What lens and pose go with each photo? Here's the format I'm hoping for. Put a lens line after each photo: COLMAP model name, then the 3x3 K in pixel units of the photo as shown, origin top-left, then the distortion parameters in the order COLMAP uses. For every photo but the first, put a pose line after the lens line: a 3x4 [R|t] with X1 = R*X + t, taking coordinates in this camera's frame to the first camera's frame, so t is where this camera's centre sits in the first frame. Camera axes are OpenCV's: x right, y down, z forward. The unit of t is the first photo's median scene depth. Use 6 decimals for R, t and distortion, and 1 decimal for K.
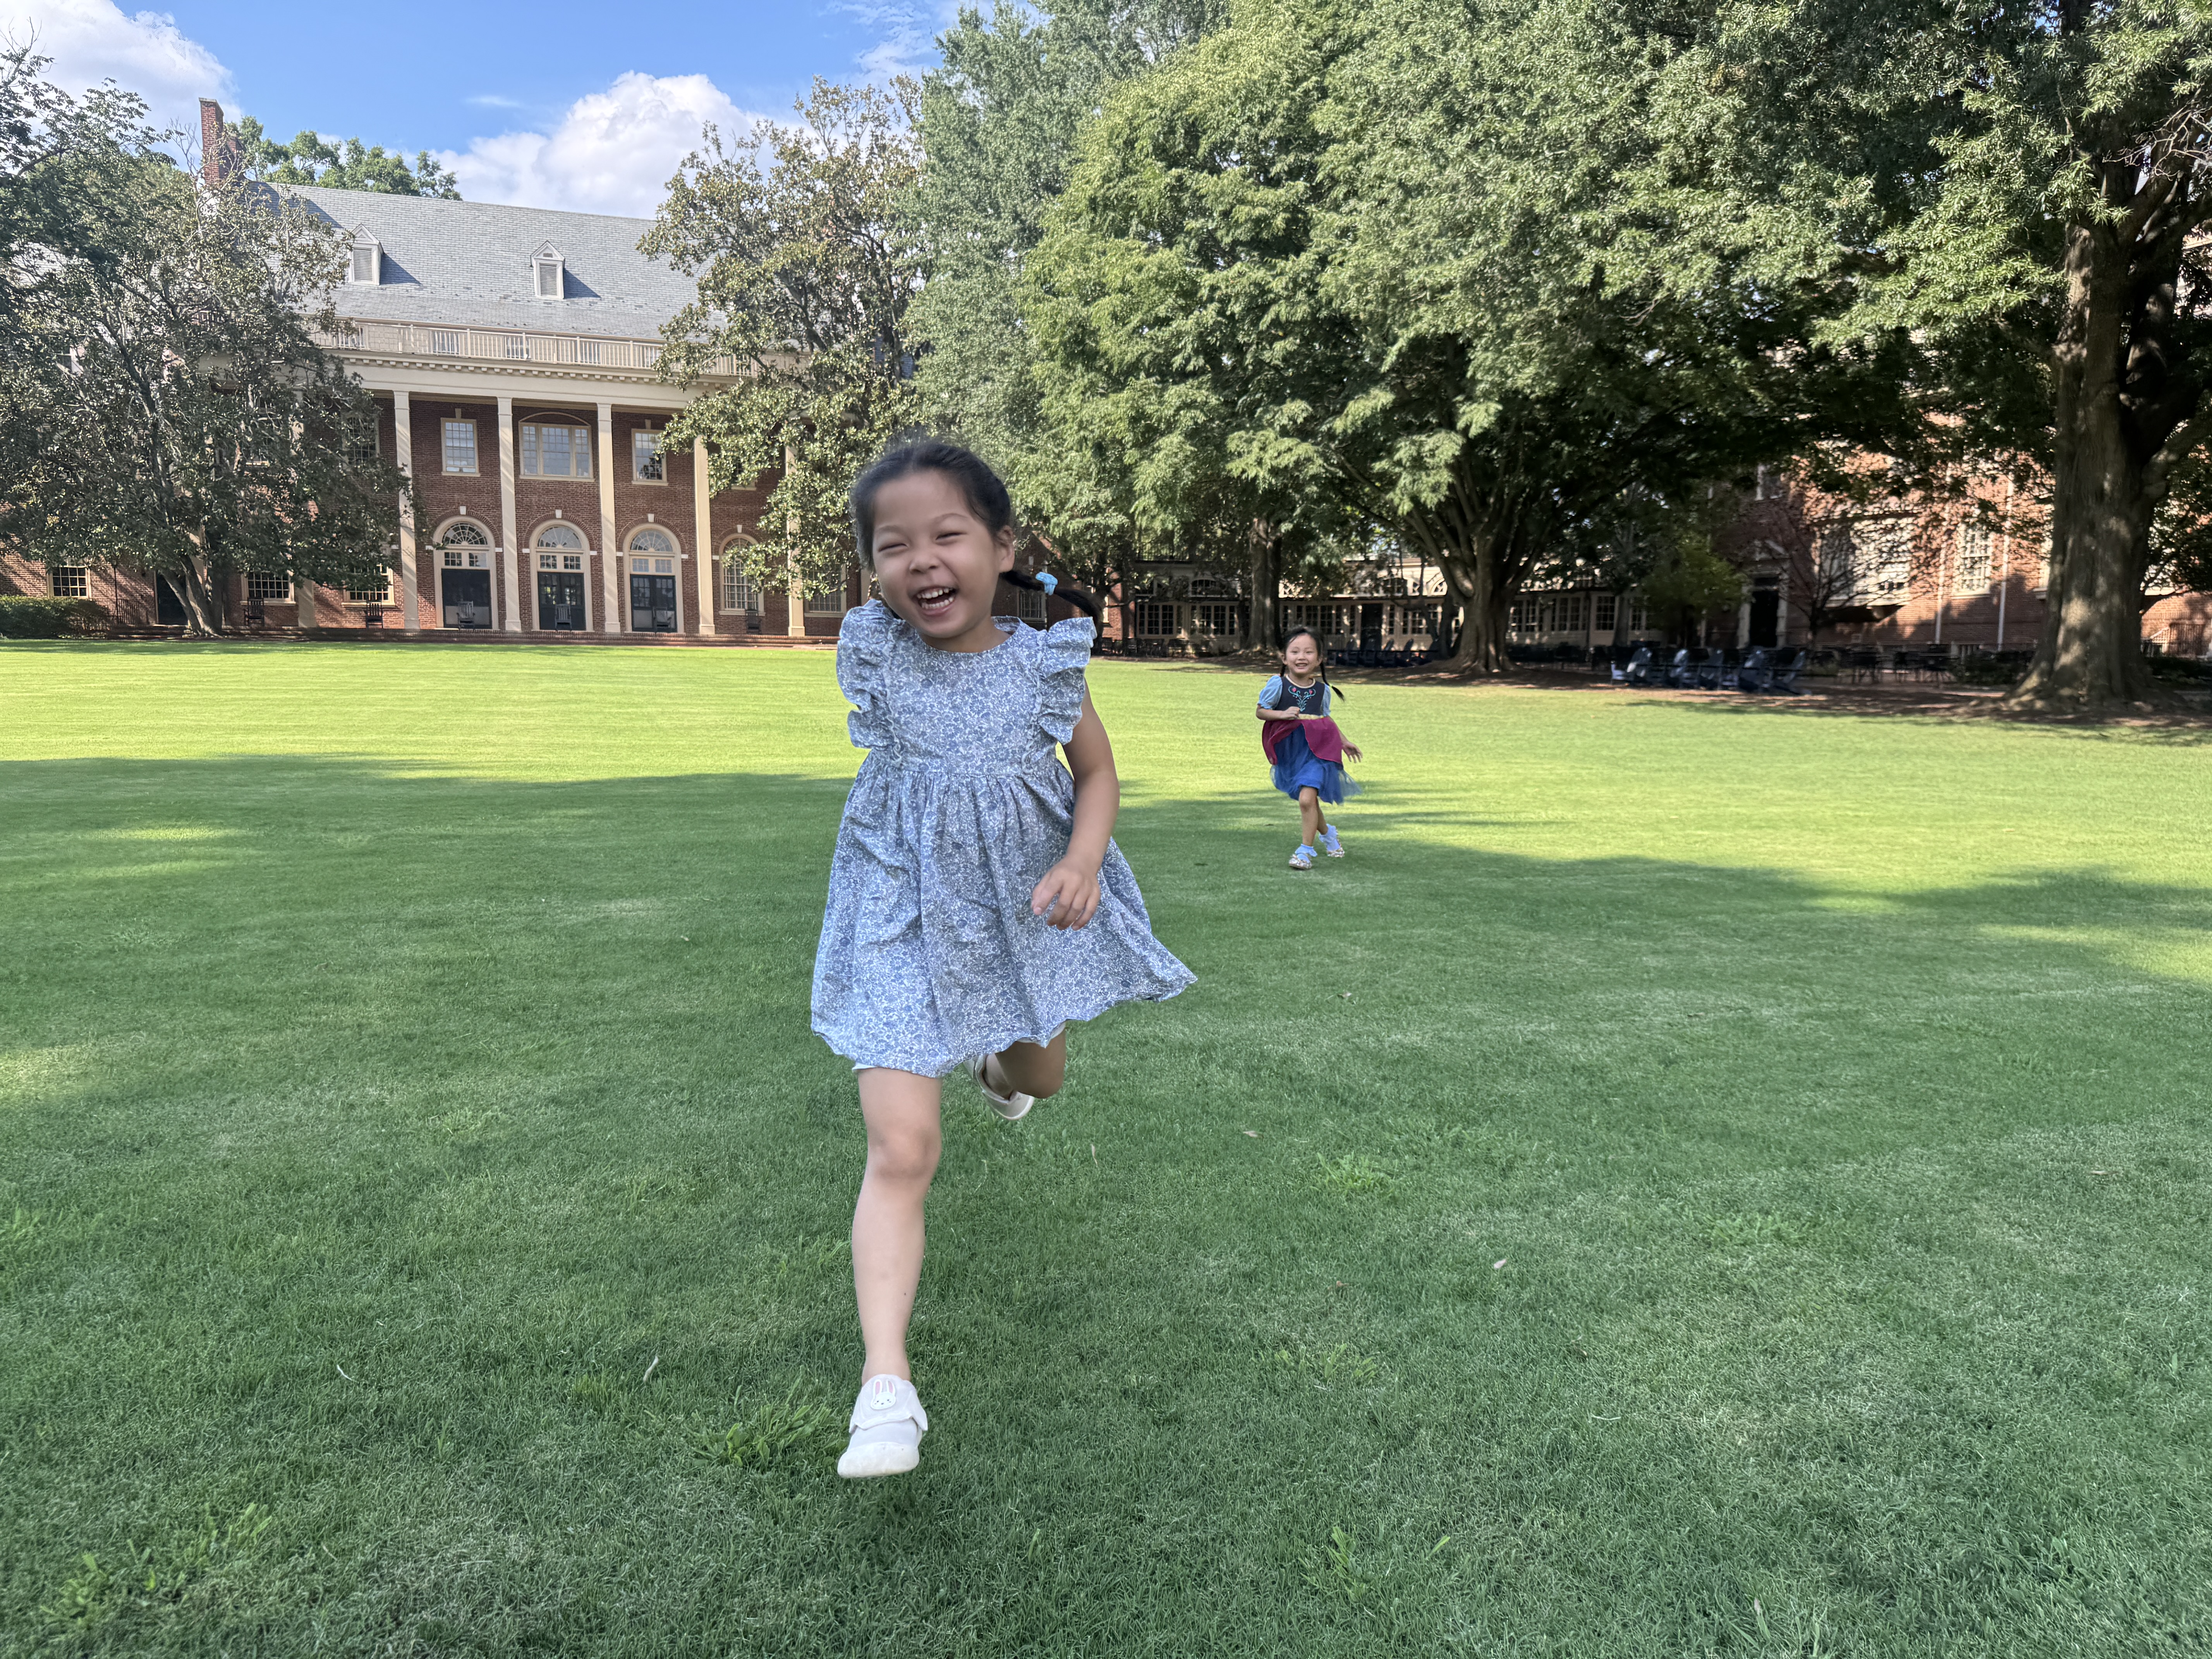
lens RADIAL K [[1553.8, 0, 1105.1], [0, 1553.8, 834.7], [0, 0, 1]] dist [0.001411, -0.002020]
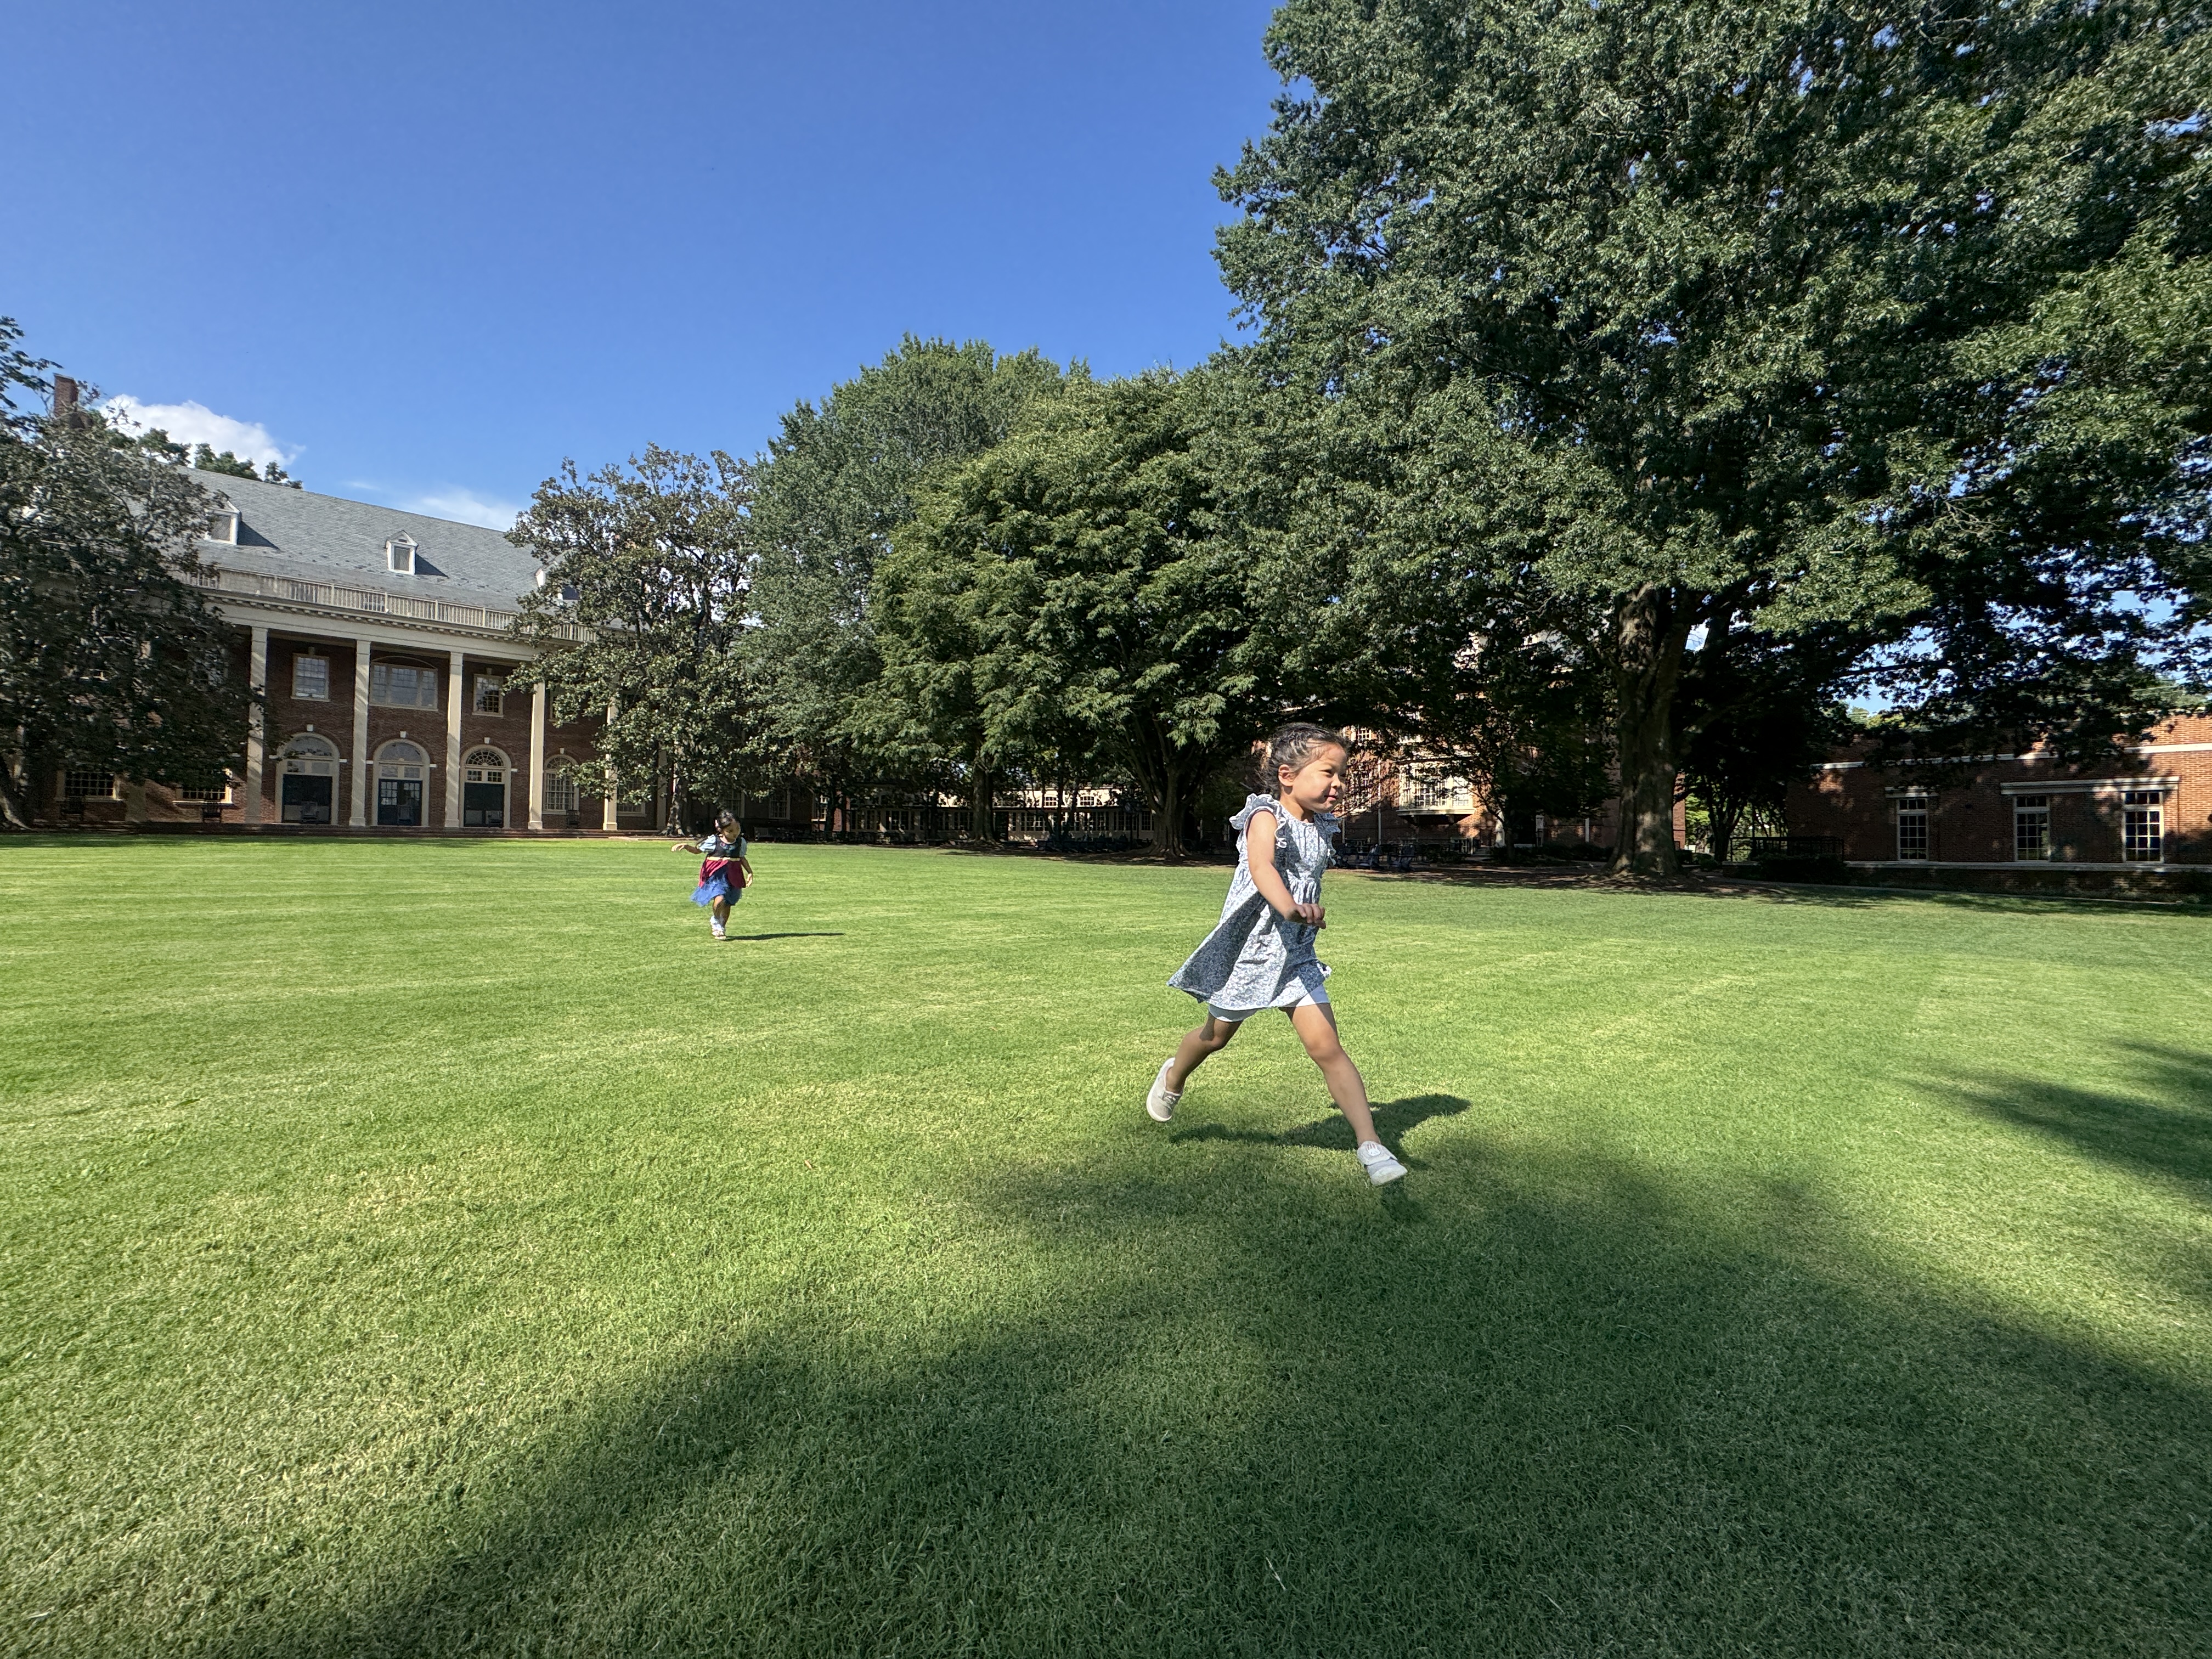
lens RADIAL K [[882.2, 0, 1108.9], [0, 882.2, 824.1], [0, 0, 1]] dist [-0.000688, -0.000115]
pose [[0.919388, 0.002974, 0.393340, -0.116762], [0.050985, 0.990635, -0.126661, -0.014375], [-0.390033, 0.136505, 0.910626, 0.141897]]
